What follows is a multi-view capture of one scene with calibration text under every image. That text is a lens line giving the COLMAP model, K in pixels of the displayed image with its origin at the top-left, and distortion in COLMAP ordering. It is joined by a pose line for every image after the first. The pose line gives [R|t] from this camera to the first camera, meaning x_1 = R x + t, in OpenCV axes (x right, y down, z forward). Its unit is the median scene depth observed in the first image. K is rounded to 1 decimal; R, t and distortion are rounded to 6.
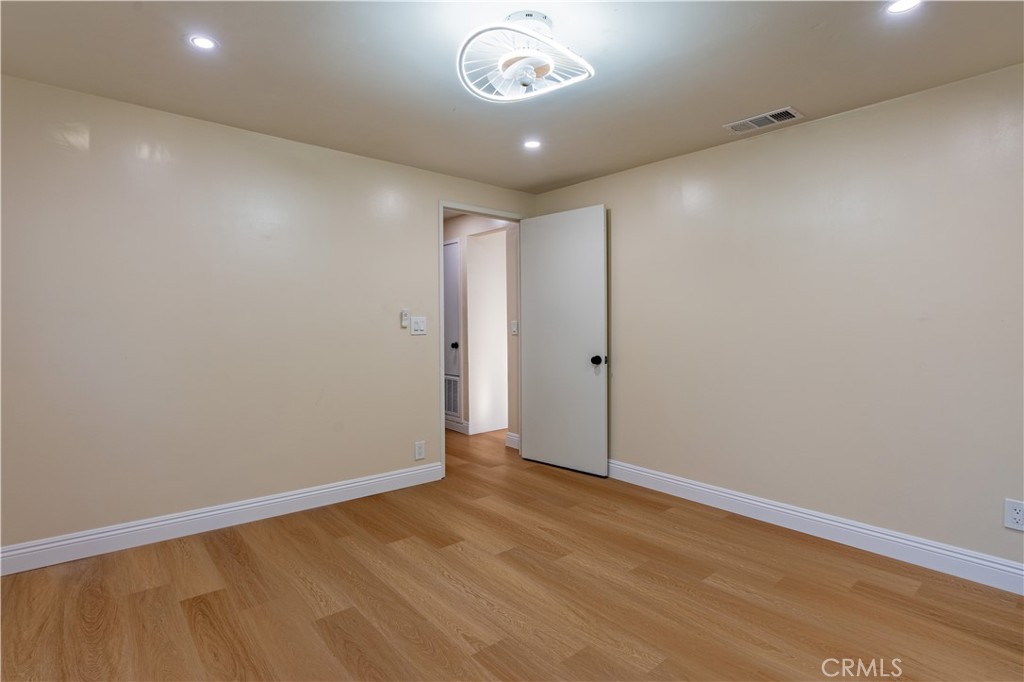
lens RADIAL K [[505.6, 0, 505.1], [0, 505.6, 336.0], [0, 0, 1]] dist [-0.006167, 0.000286]
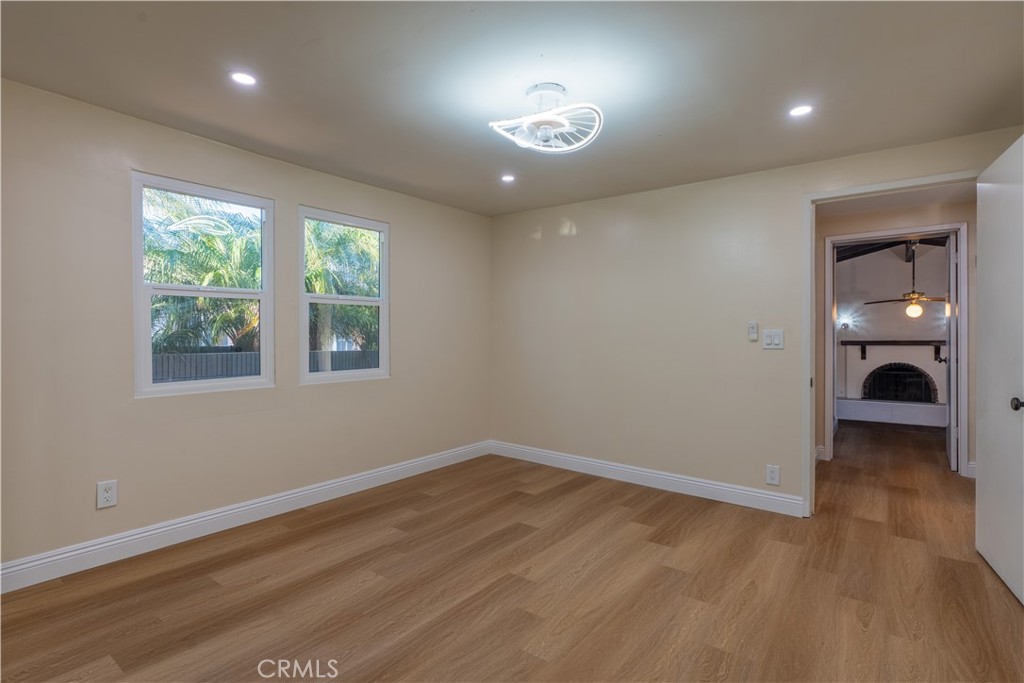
lens RADIAL K [[505.6, 0, 505.1], [0, 505.6, 336.5], [0, 0, 1]] dist [-0.006167, 0.000286]
pose [[0.208714, 0.005508, -0.977961, 0.963520], [-0.028827, 0.999584, -0.000523, -0.015879], [0.977552, 0.028301, 0.208786, 0.501028]]
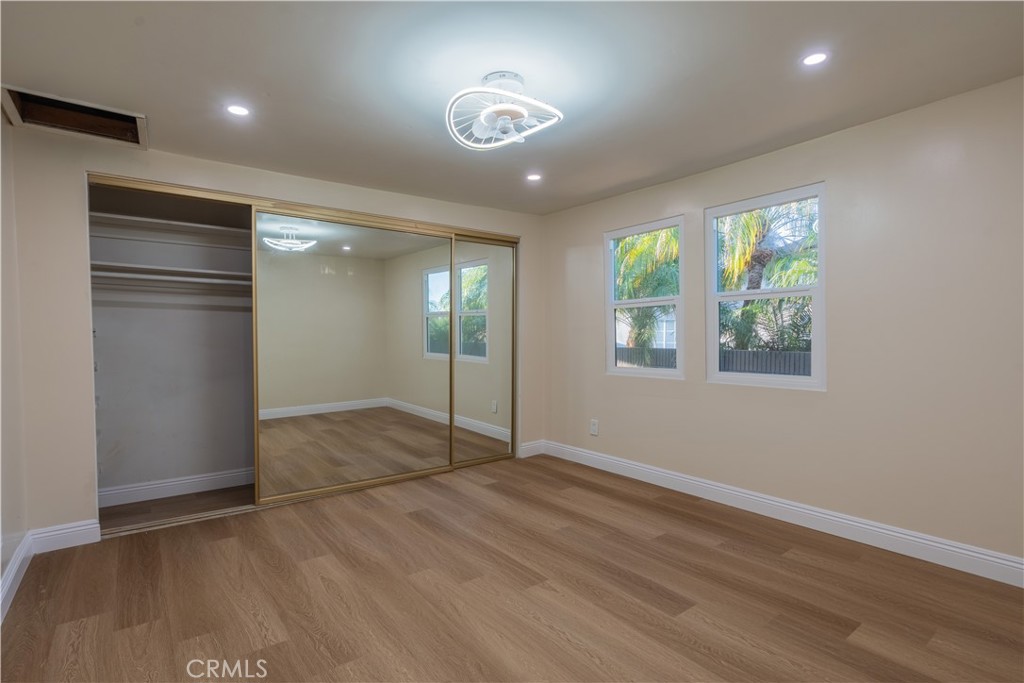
lens RADIAL K [[505.6, 0, 505.1], [0, 505.6, 336.5], [0, 0, 1]] dist [-0.006167, 0.000286]
pose [[-0.997687, 0.007134, 0.067595, -0.033677], [0.009080, 0.999552, 0.028523, -0.044472], [-0.067361, 0.029071, -0.997305, 1.737033]]
